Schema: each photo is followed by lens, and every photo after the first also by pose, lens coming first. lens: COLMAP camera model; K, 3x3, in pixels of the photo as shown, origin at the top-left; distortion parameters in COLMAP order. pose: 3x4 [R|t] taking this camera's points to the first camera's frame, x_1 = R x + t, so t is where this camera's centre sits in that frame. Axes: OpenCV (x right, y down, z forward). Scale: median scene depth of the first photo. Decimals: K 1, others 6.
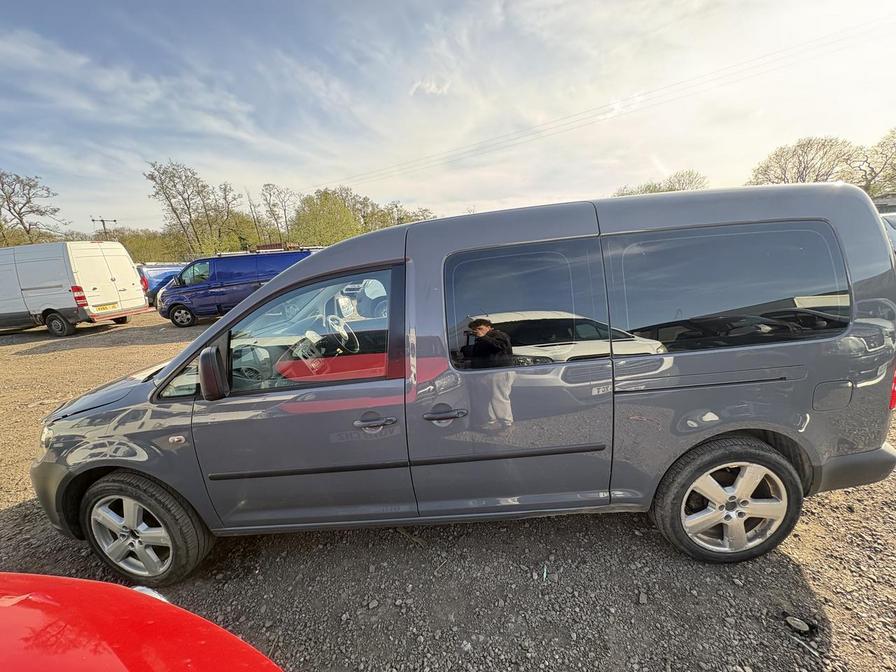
lens RADIAL K [[364.2, 0, 448.0], [0, 364.2, 336.0], [0, 0, 1]] dist [-0.000923, -0.000400]
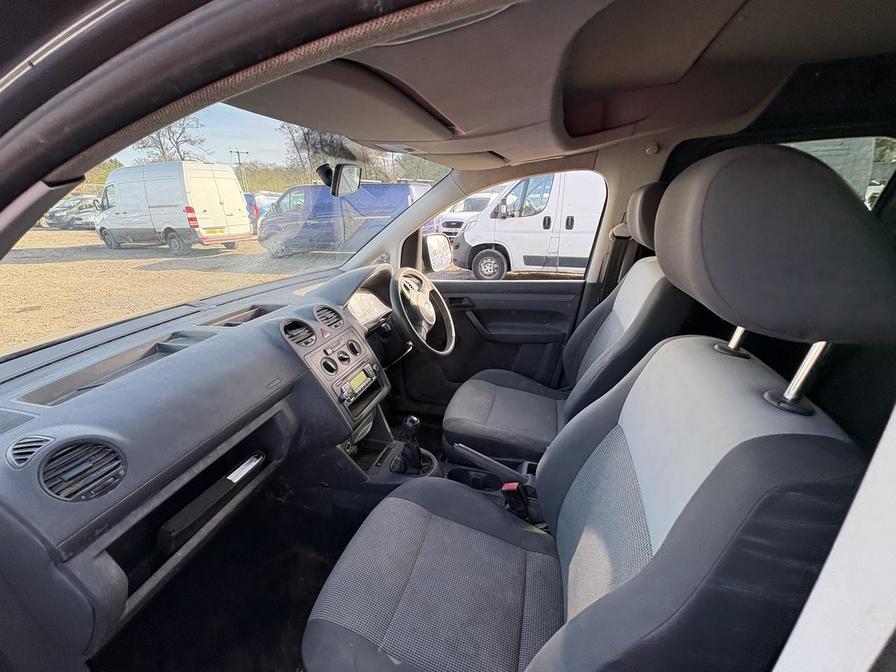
lens RADIAL K [[359.6, 0, 446.9], [0, 359.6, 347.3], [0, 0, 1]] dist [-0.000852, -0.000213]
pose [[0.962807, 0.156838, -0.220008, -0.040863], [-0.120029, 0.977797, 0.171771, -0.011563], [0.242064, -0.138975, 0.960256, 0.148685]]
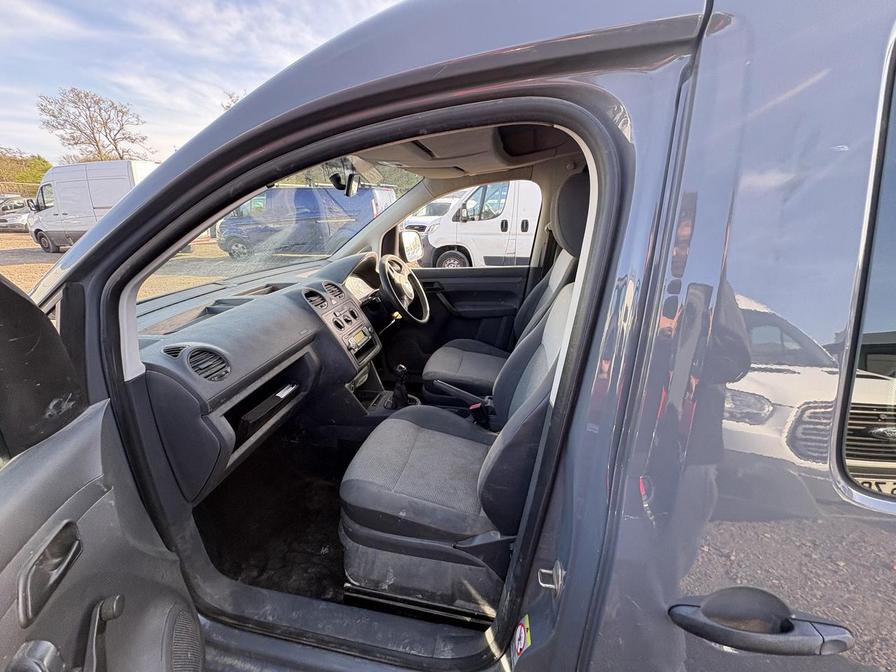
lens RADIAL K [[359.6, 0, 445.3], [0, 359.6, 349.6], [0, 0, 1]] dist [0.002605, 0.000594]
pose [[0.983117, 0.128311, -0.130449, -0.036449], [-0.107717, 0.982142, 0.154251, -0.001523], [0.147911, -0.137596, 0.979382, 0.112392]]
